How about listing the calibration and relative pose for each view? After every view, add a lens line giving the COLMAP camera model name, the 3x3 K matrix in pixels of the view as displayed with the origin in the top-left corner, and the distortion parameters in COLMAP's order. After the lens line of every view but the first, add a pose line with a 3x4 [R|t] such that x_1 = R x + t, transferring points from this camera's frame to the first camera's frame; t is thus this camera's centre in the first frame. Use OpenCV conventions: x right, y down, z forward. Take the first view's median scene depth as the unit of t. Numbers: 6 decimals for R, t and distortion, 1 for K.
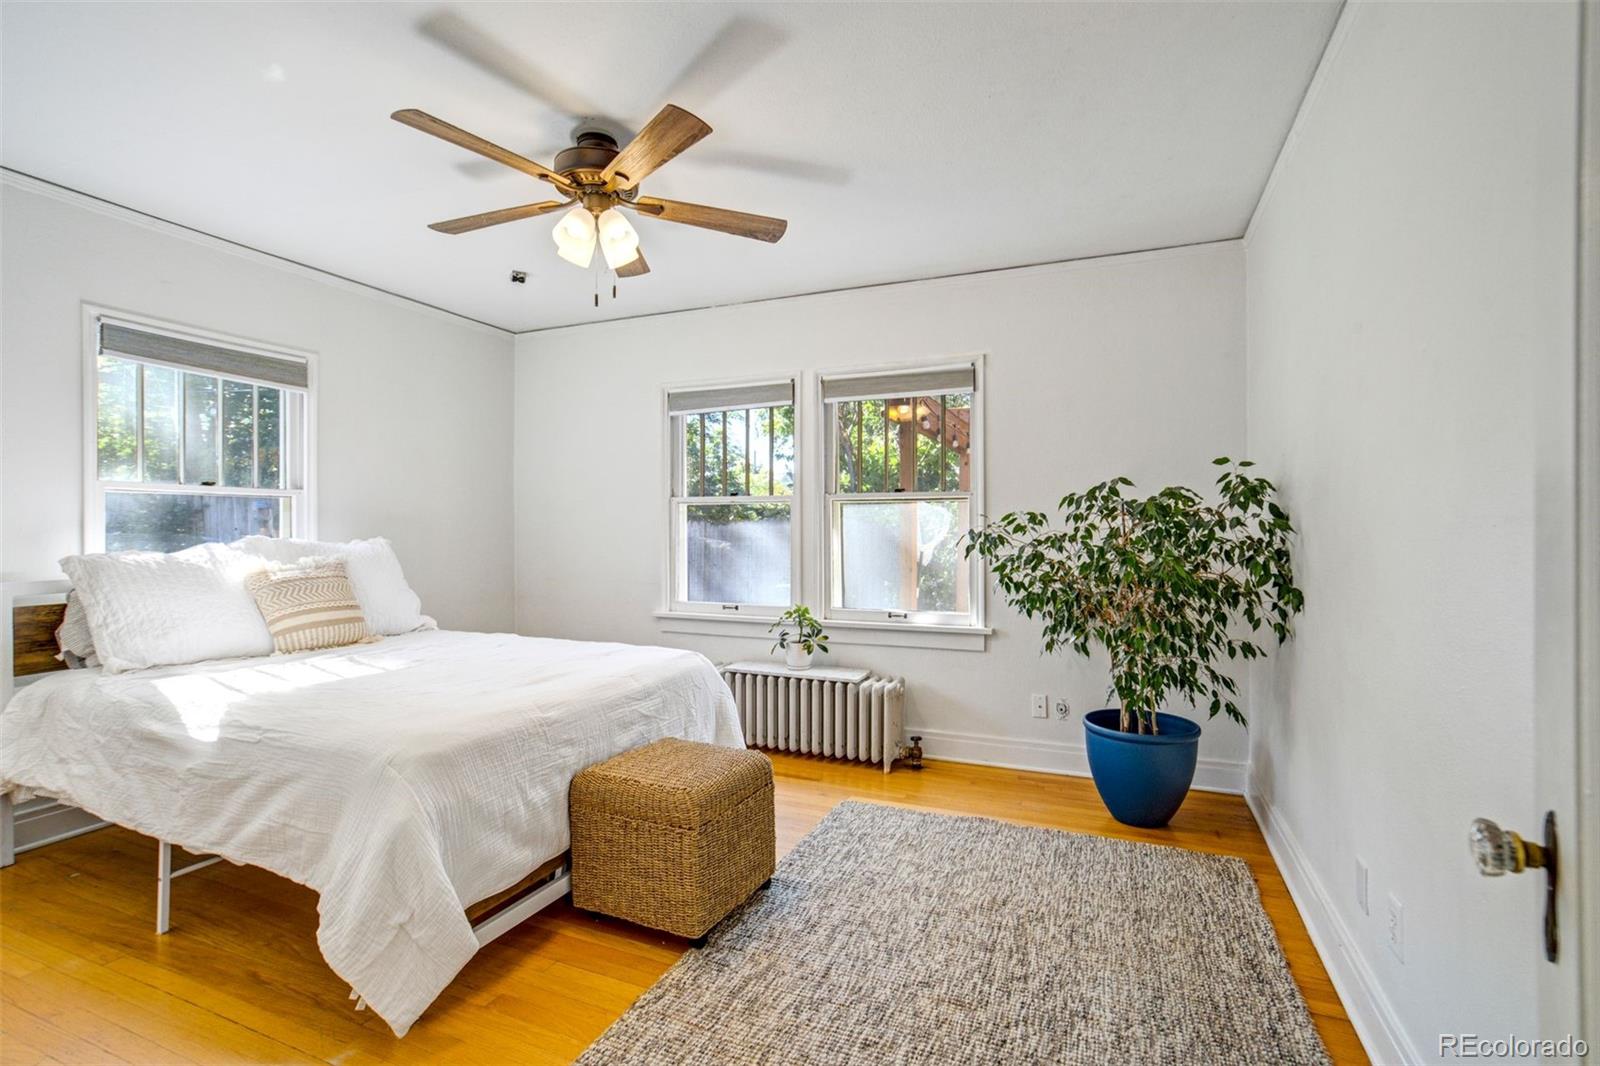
lens RADIAL K [[740.8, 0, 798.3], [0, 740.8, 530.7], [0, 0, 1]] dist [-0.045226, 0.024796]
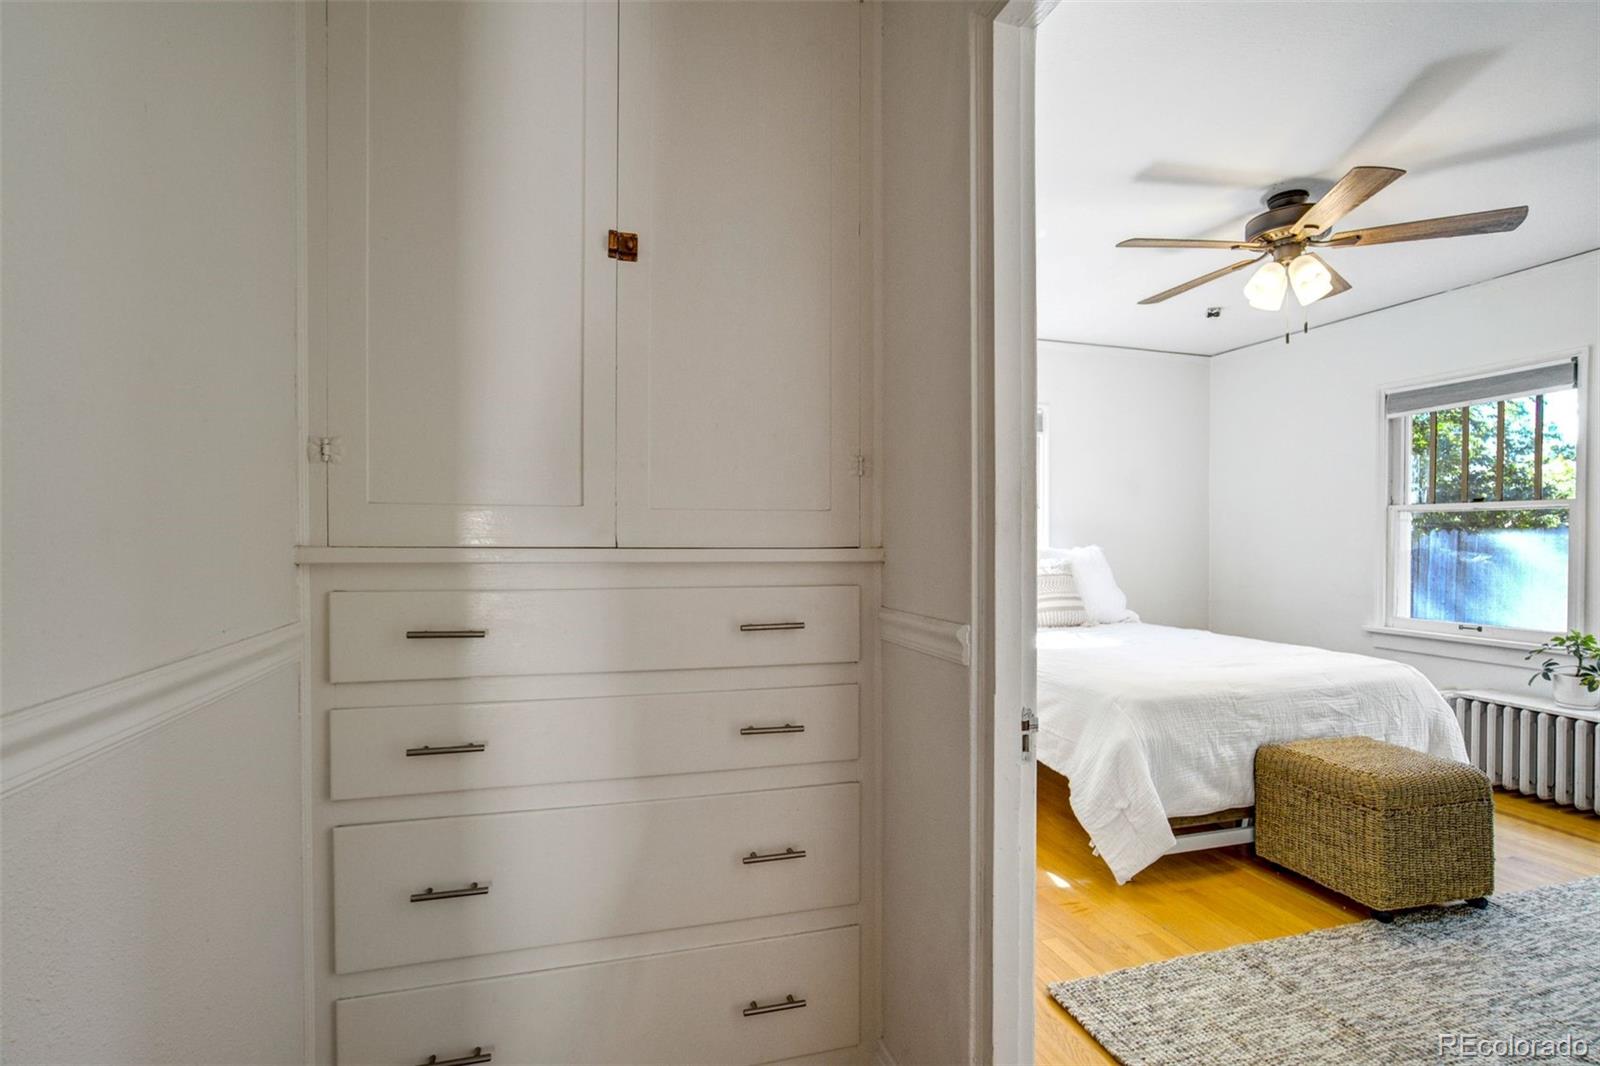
lens RADIAL K [[731.3, 0, 794.1], [0, 731.3, 547.8], [0, 0, 1]] dist [-0.034829, 0.017550]
pose [[0.631102, 0.010960, -0.775622, 0.124074], [-0.002881, 0.999926, 0.011785, -0.000189], [0.775694, -0.005204, 0.631087, -0.327945]]
